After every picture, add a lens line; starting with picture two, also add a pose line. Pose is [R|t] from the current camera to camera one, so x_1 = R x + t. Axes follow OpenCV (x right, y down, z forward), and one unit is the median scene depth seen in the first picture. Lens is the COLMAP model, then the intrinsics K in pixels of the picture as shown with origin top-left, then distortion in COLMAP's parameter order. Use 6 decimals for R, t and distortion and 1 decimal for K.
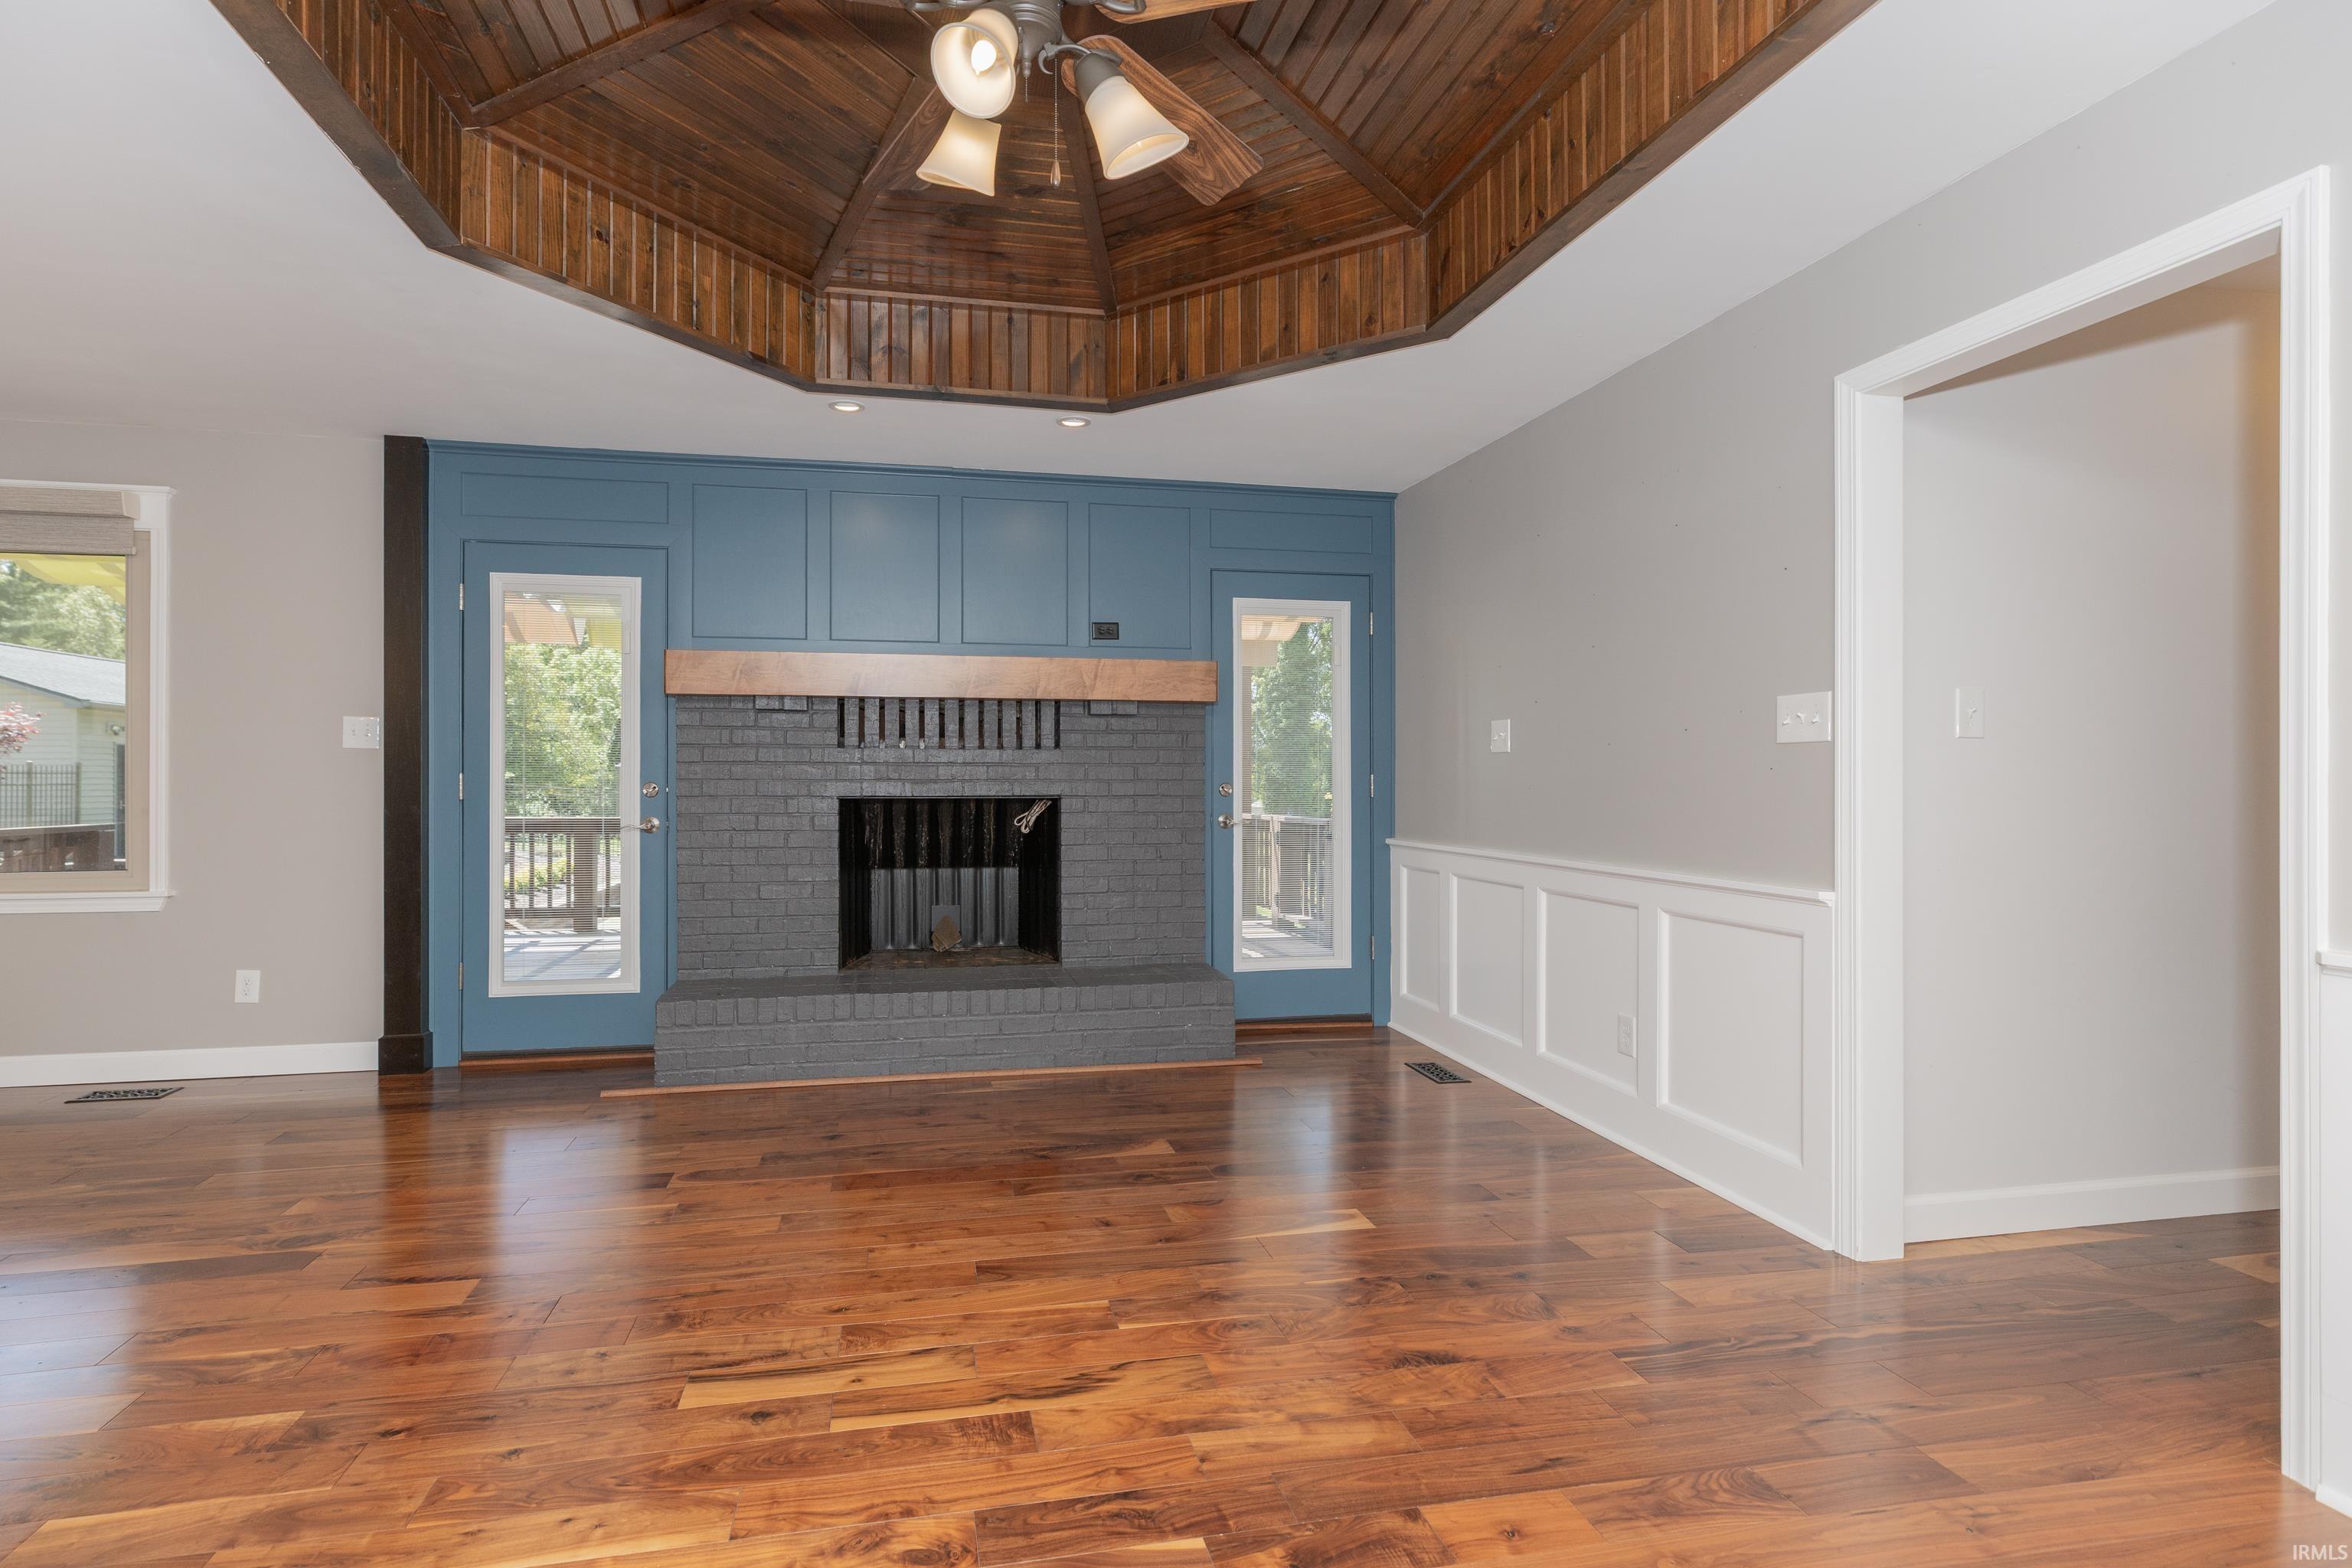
lens RADIAL K [[1106.9, 0, 1127.6], [0, 1106.9, 784.1], [0, 0, 1]] dist [0.002209, 0.000139]
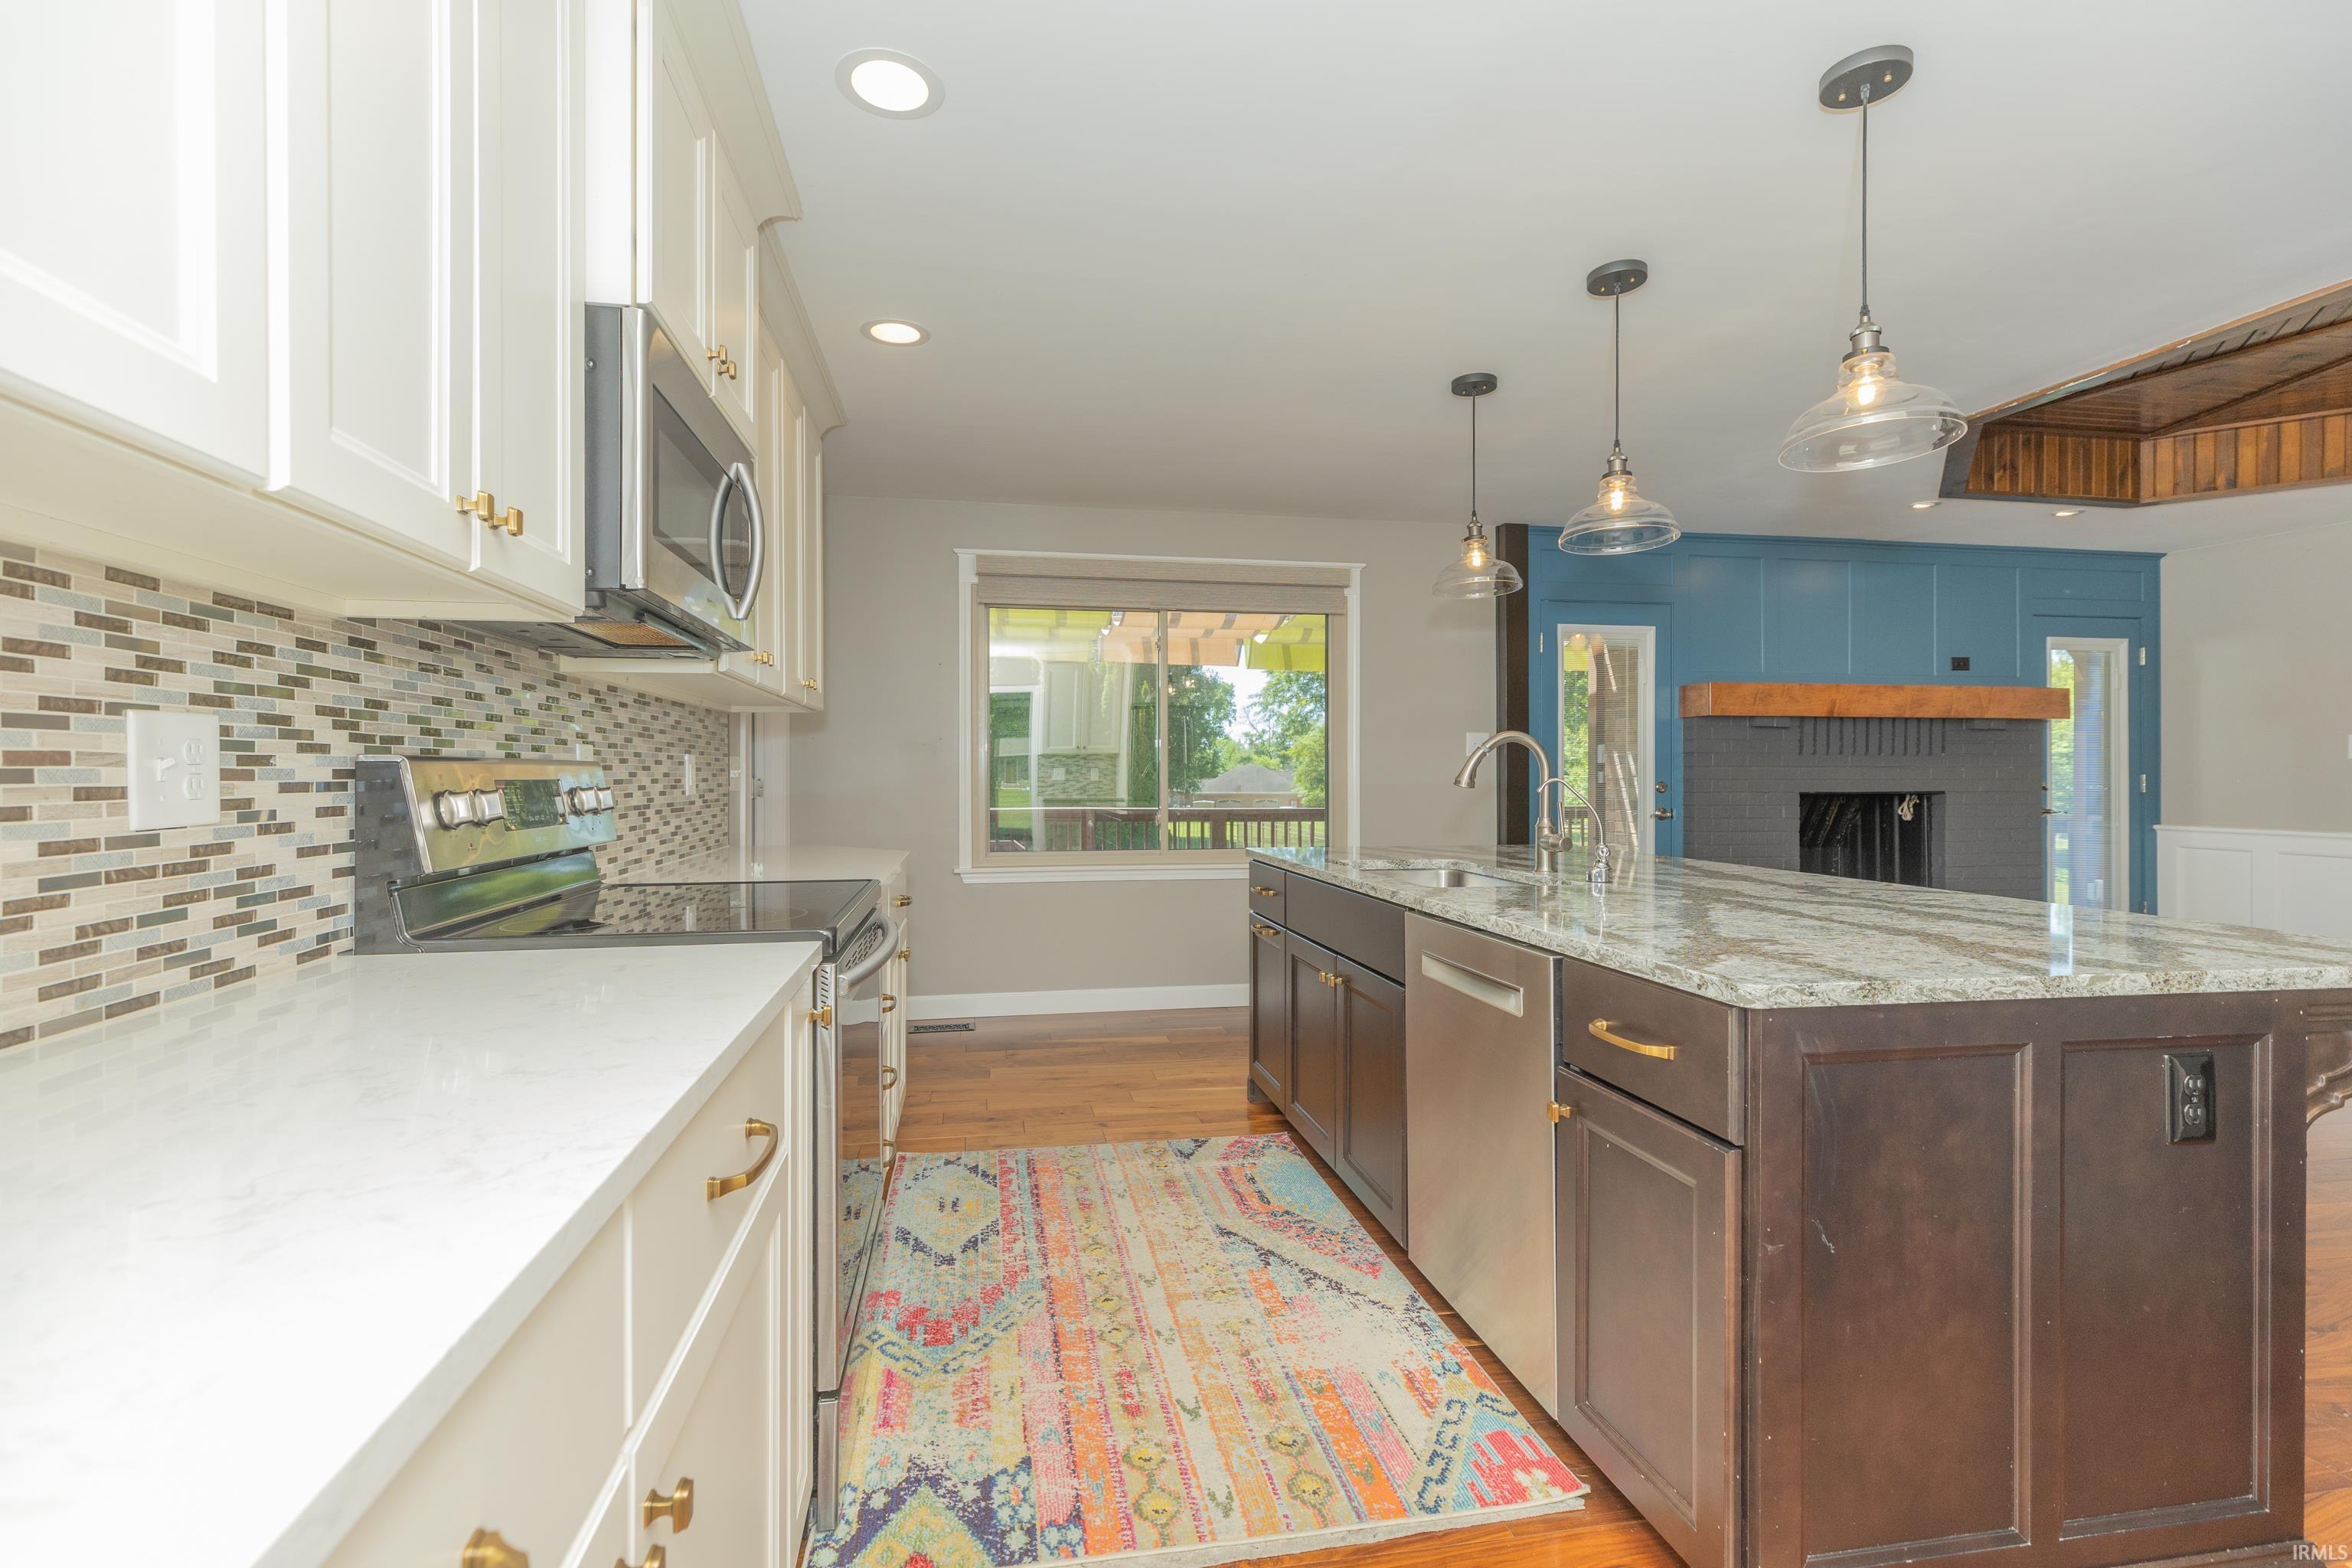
lens RADIAL K [[1042.6, 0, 1176.0], [0, 1042.6, 784.0], [0, 0, 1]] dist [0.002428, -0.000179]
pose [[0.999418, -0.000218, -0.034112, -0.976972], [0.000415, 0.999983, 0.005756, -0.006158], [0.034110, -0.005766, 0.999401, -0.271693]]
